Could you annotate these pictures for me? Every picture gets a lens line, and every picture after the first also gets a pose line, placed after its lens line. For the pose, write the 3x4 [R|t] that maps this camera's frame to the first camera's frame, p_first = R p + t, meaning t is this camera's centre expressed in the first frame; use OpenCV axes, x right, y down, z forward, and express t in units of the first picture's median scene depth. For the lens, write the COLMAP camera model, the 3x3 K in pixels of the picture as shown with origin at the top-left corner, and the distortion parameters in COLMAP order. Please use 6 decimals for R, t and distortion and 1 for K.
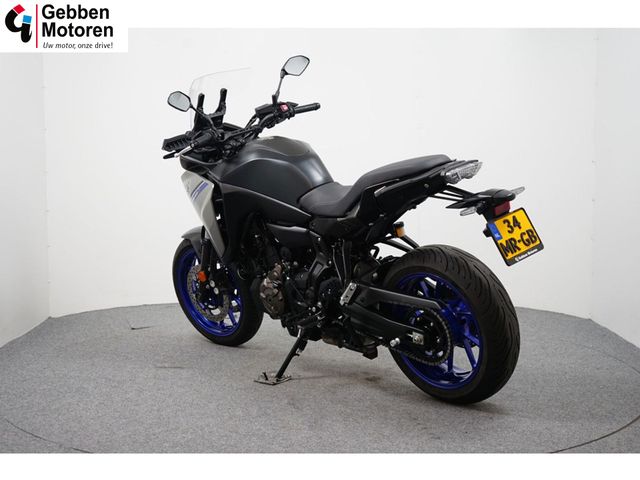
lens RADIAL K [[951.6, 0, 320.0], [0, 951.6, 240.0], [0, 0, 1]] dist [0.000786, 0.000040]
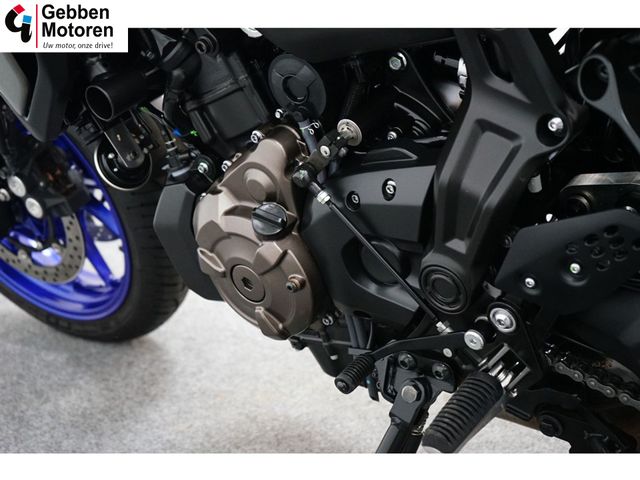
lens RADIAL K [[999.3, 0, 320.0], [0, 999.3, 240.0], [0, 0, 1]] dist [-0.026081, 0.009454]
pose [[0.986424, -0.128710, 0.101988, -0.058877], [0.098684, 0.961005, 0.258325, -0.011045], [-0.131260, -0.244753, 0.960660, 0.758774]]
